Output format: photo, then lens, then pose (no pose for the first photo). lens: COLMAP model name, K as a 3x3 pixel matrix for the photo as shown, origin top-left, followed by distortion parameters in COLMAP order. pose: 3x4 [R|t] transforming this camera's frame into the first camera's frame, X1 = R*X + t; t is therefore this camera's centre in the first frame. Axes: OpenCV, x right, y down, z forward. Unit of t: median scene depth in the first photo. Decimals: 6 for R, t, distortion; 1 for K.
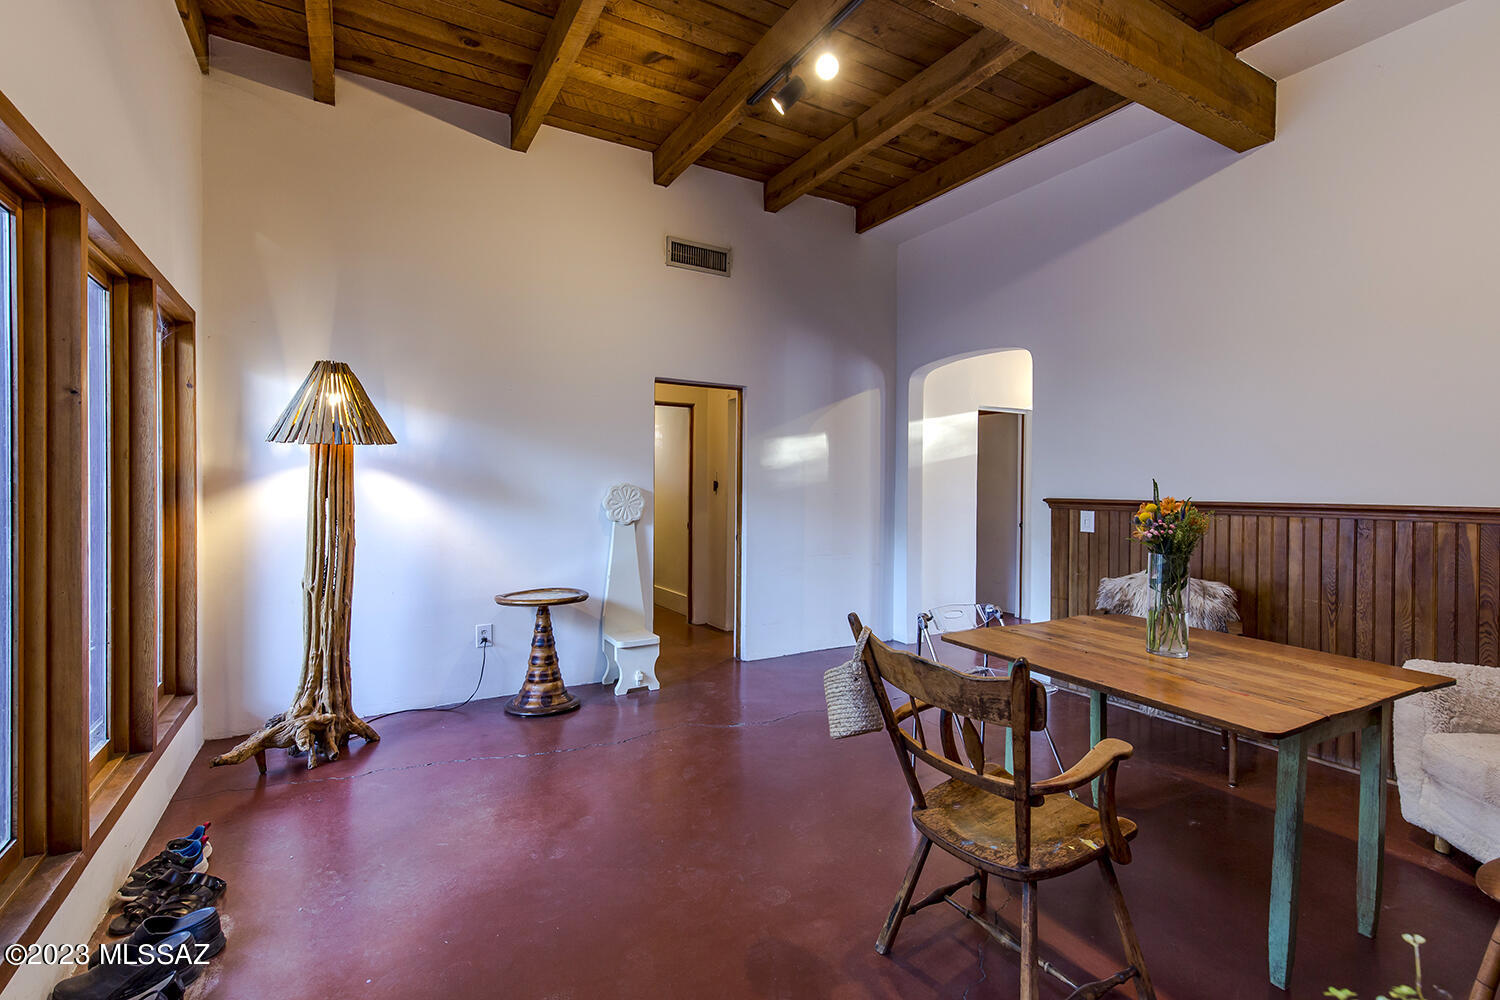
lens RADIAL K [[679.4, 0, 742.5], [0, 679.4, 487.8], [0, 0, 1]] dist [0.006701, -0.000477]
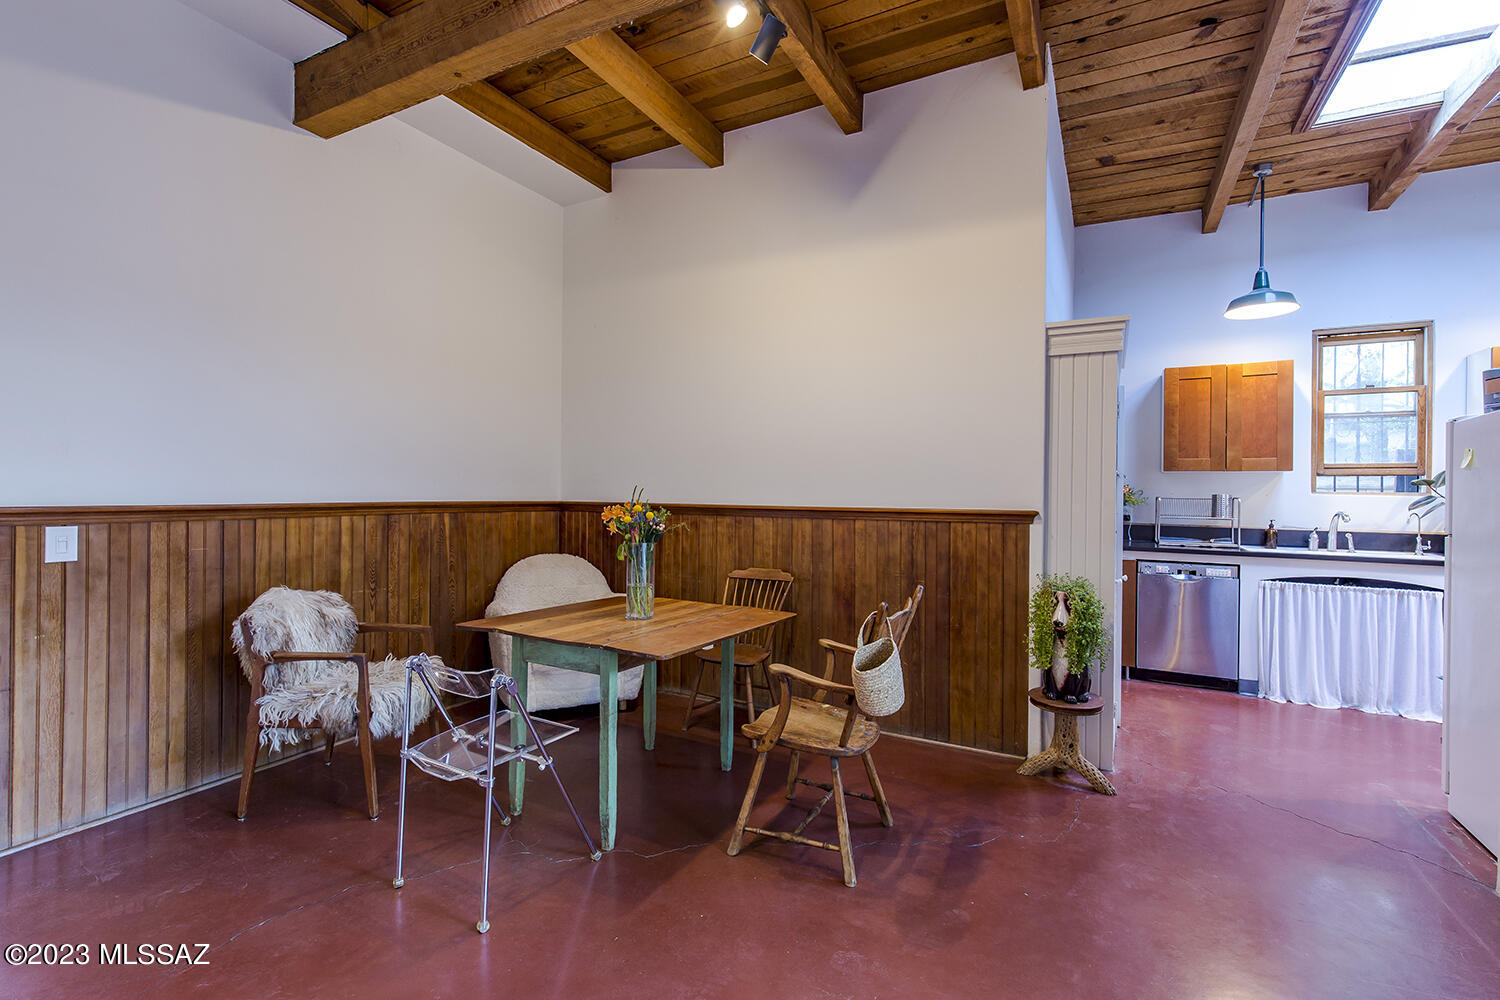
lens RADIAL K [[679.4, 0, 746.6], [0, 679.4, 491.9], [0, 0, 1]] dist [0.006701, -0.000477]
pose [[-0.531416, -0.006627, 0.847085, -0.377116], [-0.000689, 0.999972, 0.007391, -0.001633], [-0.847111, 0.003344, -0.531406, 0.969481]]
